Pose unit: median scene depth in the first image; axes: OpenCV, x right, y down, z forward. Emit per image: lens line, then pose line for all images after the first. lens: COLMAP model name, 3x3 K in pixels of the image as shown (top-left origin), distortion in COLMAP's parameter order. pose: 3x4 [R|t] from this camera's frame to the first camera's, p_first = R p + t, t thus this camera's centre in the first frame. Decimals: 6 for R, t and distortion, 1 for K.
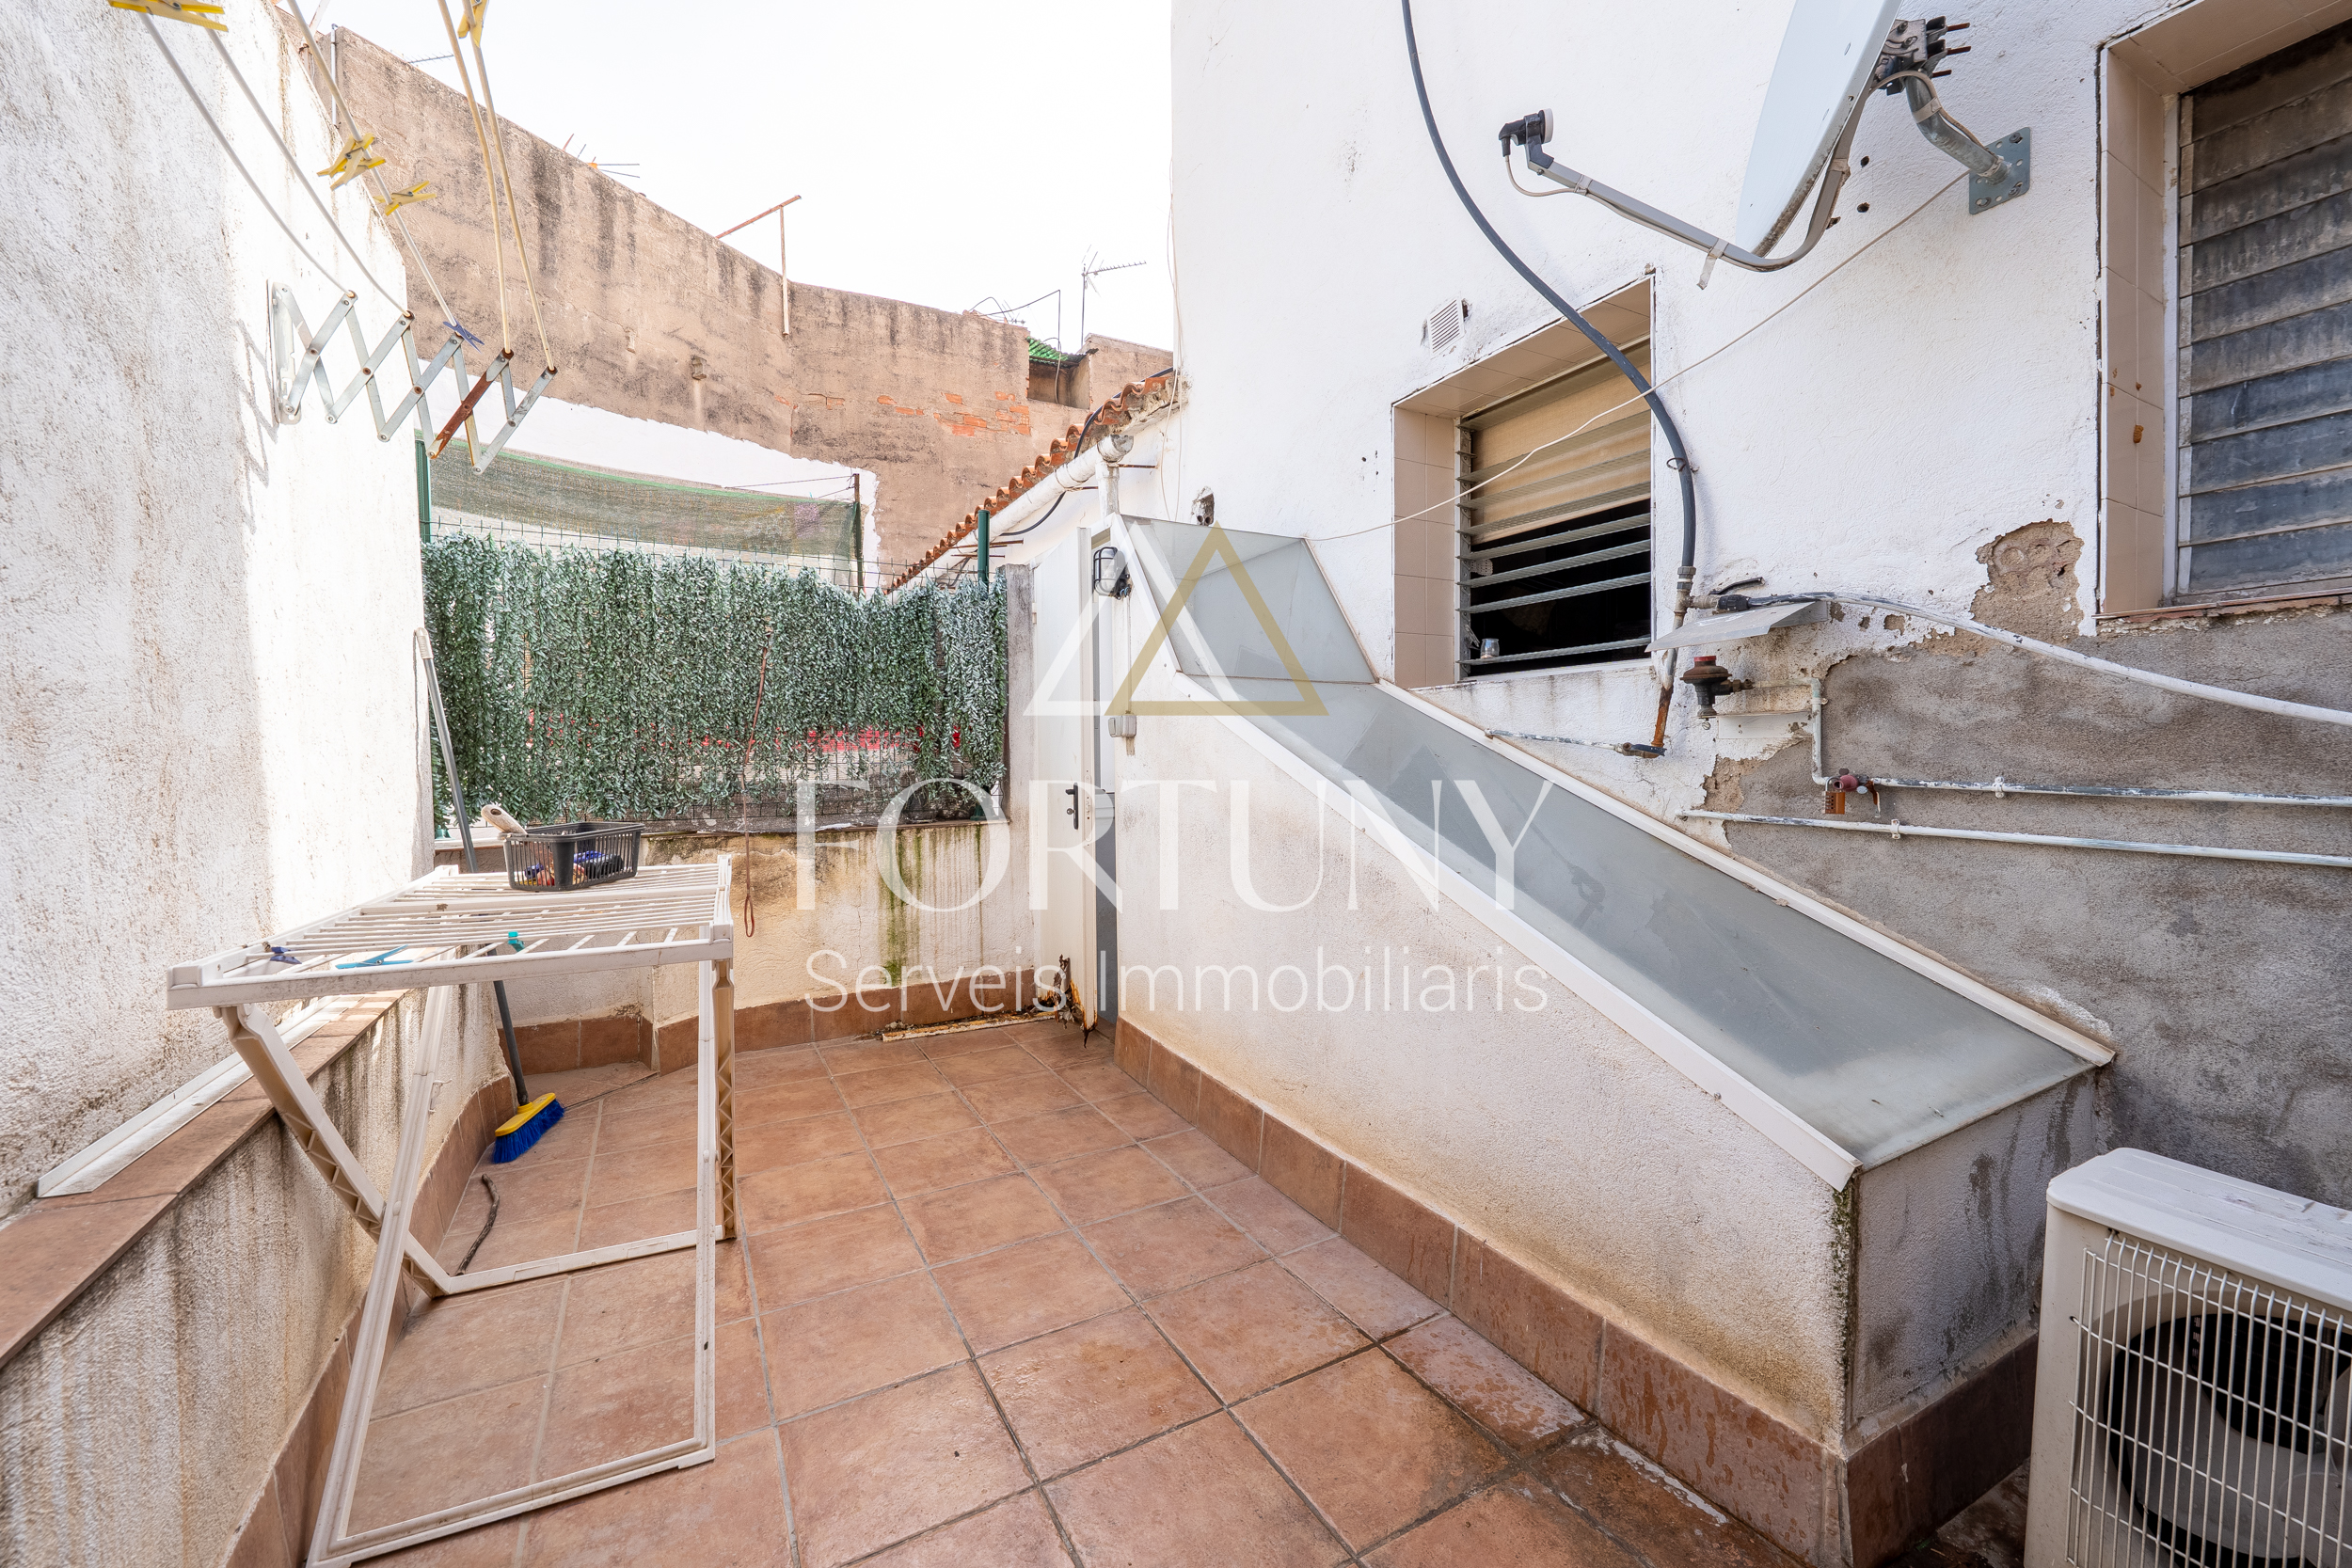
lens RADIAL K [[907.4, 0, 1176.0], [0, 907.4, 784.0], [0, 0, 1]] dist [-0.000292, -0.000228]
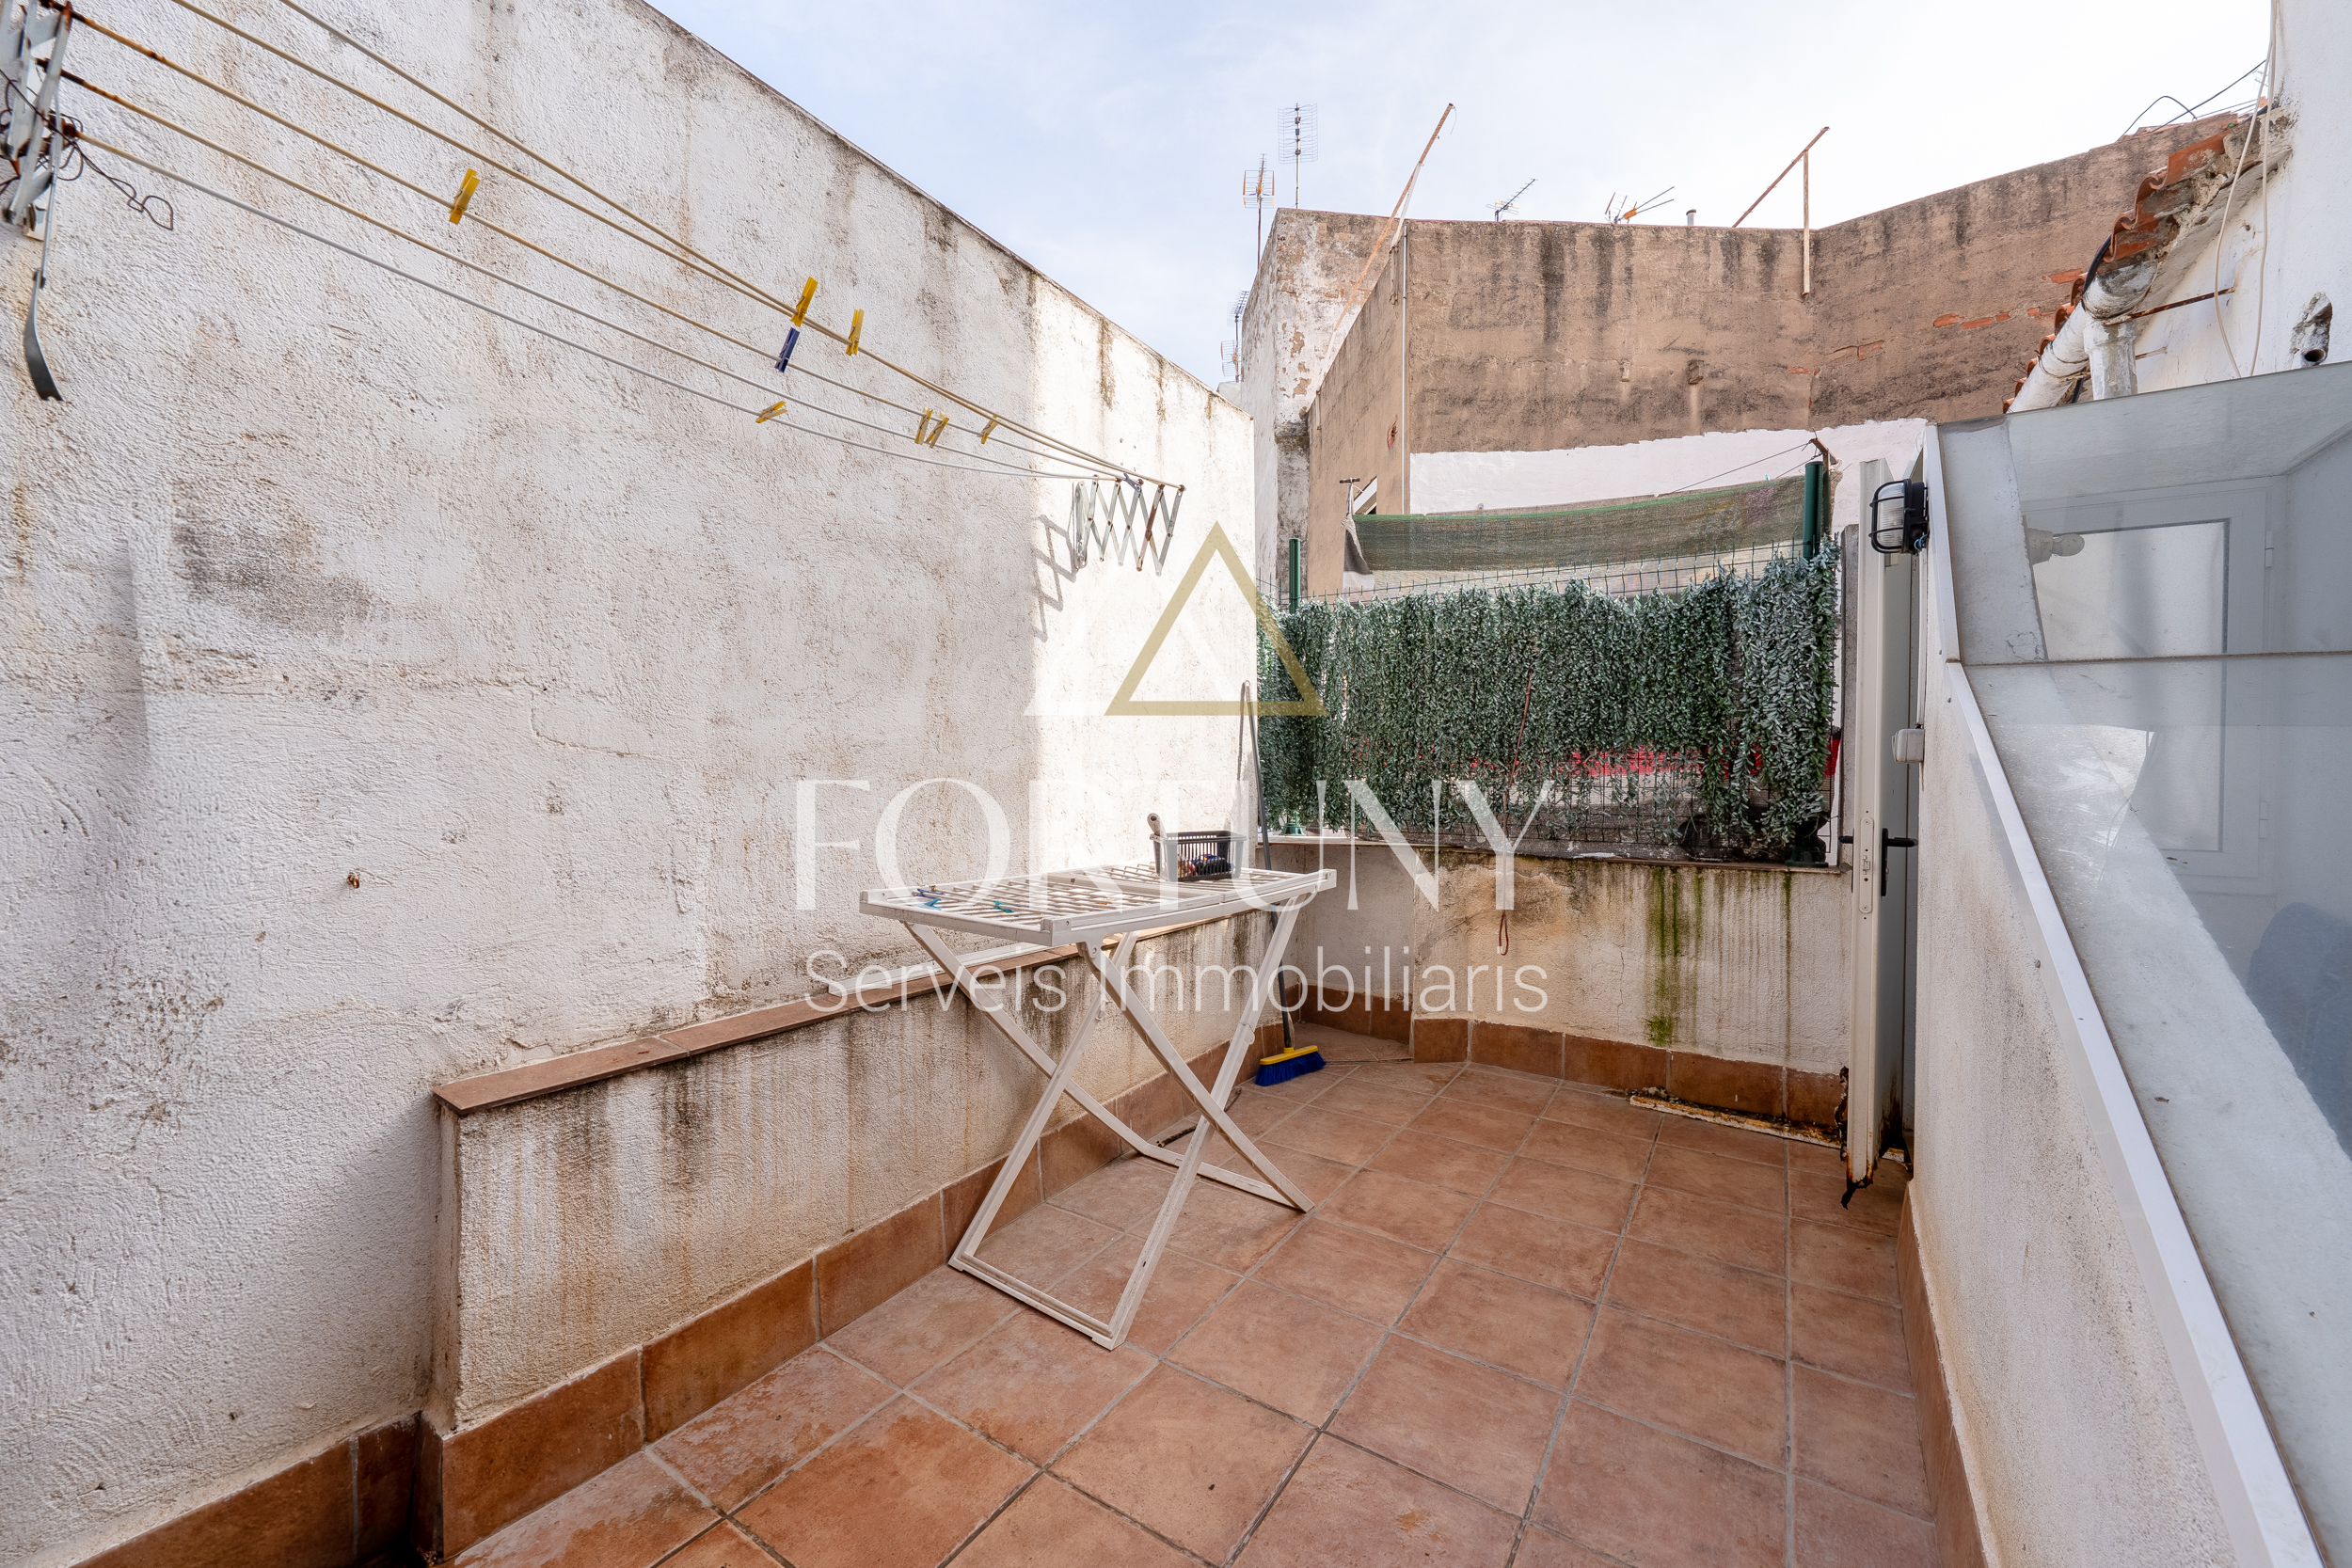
lens RADIAL K [[907.4, 0, 1176.0], [0, 907.4, 784.0], [0, 0, 1]] dist [-0.000292, -0.000228]
pose [[0.463587, 0.030627, -0.885522, 0.239765], [-0.040841, 0.999079, 0.013173, -0.020074], [0.885109, 0.030059, 0.464411, 0.188311]]
